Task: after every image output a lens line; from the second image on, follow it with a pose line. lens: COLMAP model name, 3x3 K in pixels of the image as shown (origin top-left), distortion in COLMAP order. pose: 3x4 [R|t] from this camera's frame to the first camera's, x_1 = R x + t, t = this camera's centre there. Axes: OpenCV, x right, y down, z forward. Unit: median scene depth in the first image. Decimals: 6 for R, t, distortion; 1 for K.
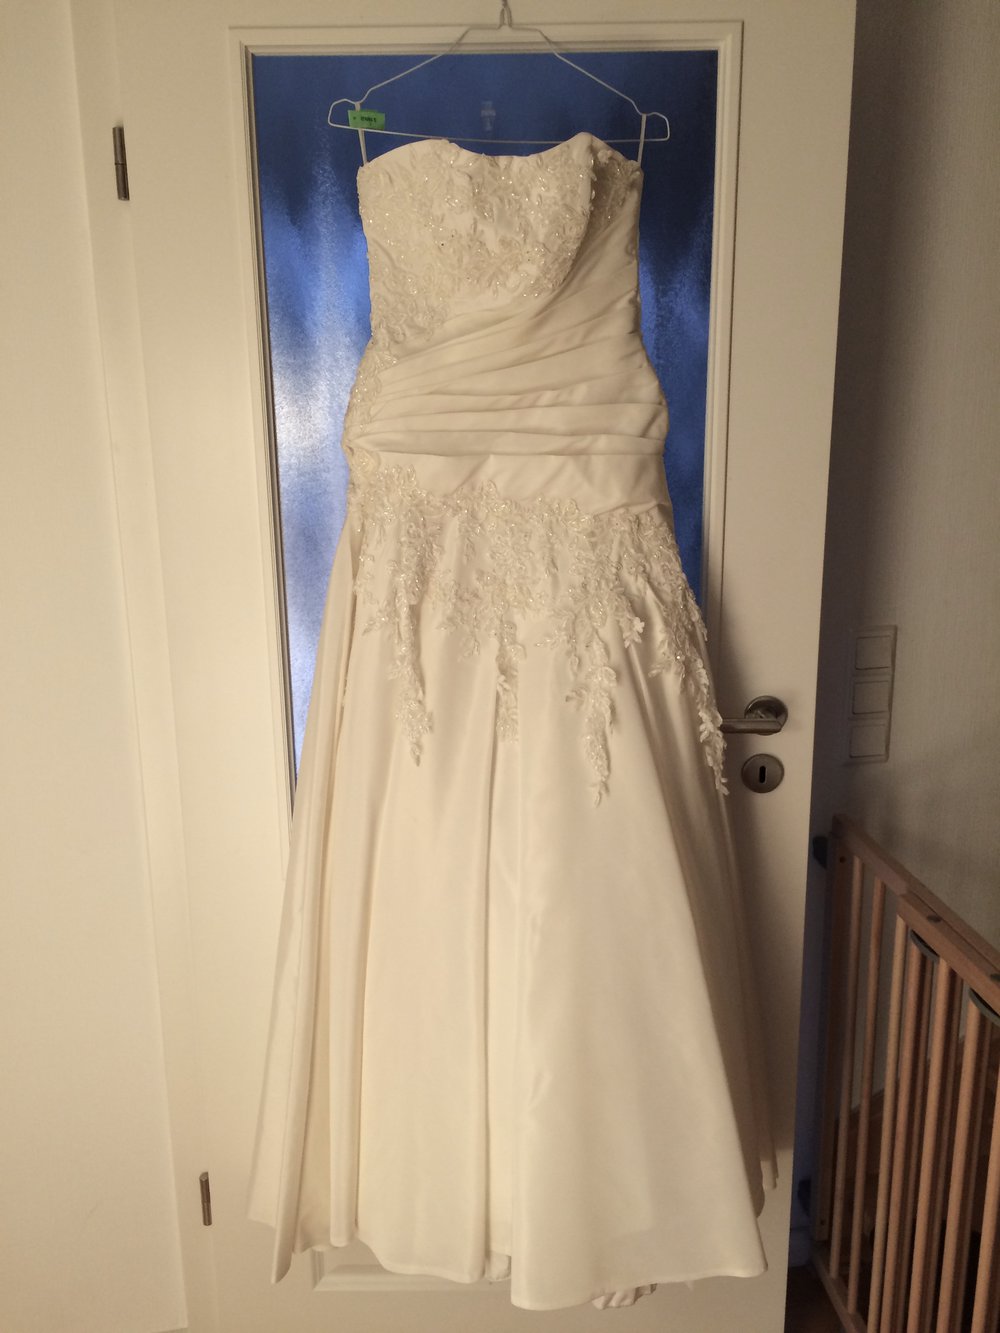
lens RADIAL K [[1119.5, 0, 505.6], [0, 1119.5, 665.0], [0, 0, 1]] dist [0.043495, -0.008670]
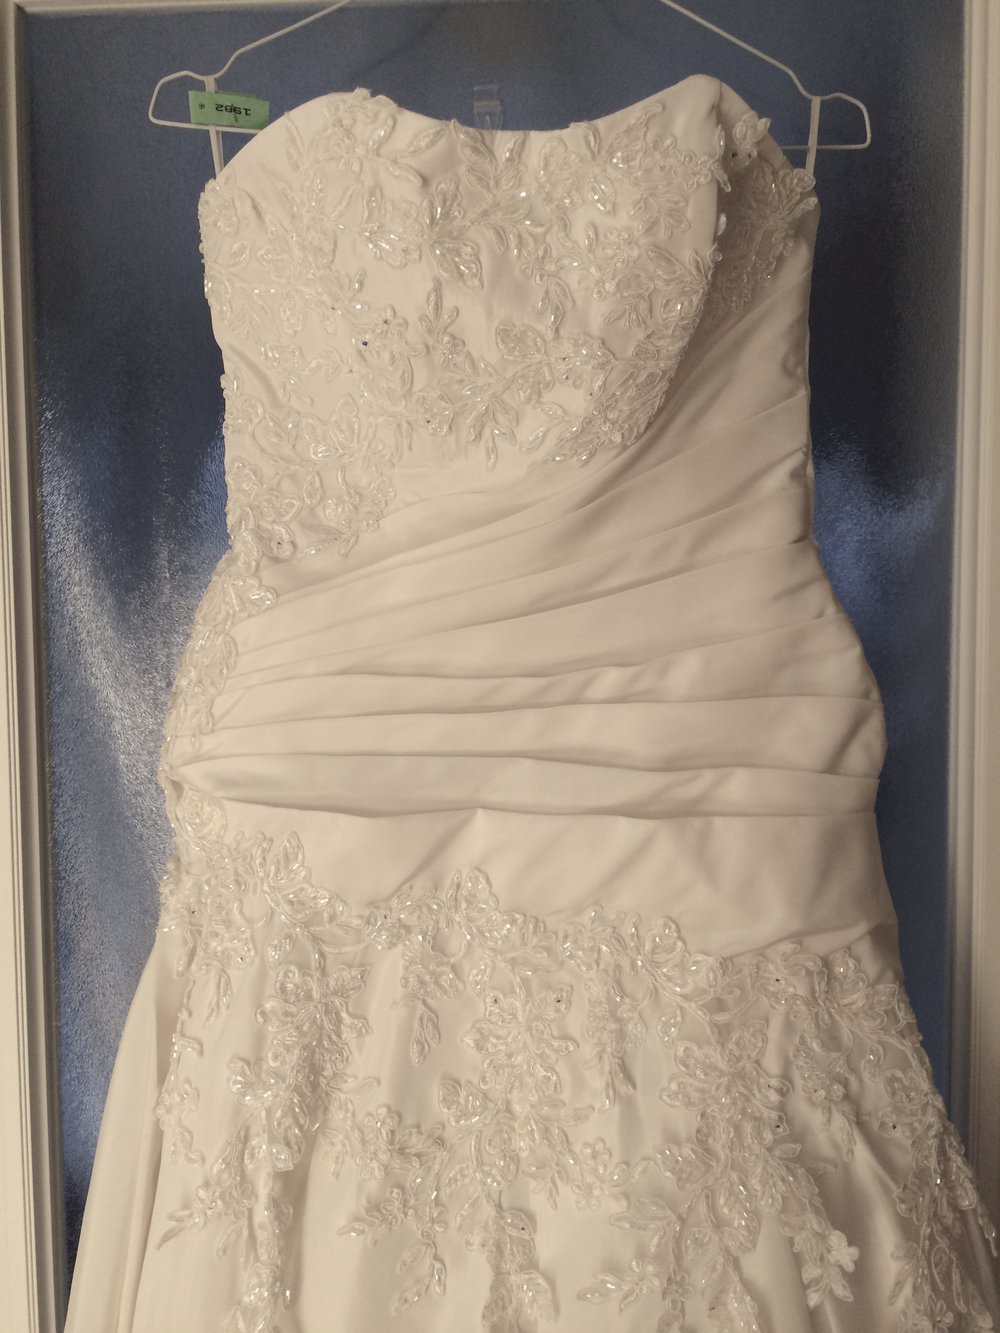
lens RADIAL K [[1119.5, 0, 497.9], [0, 1119.5, 661.3], [0, 0, 1]] dist [0.043495, -0.008670]
pose [[0.998532, 0.007509, -0.053641, 0.017104], [-0.016914, 0.984045, -0.177114, -0.167380], [0.051456, 0.177761, 0.982728, 0.563584]]
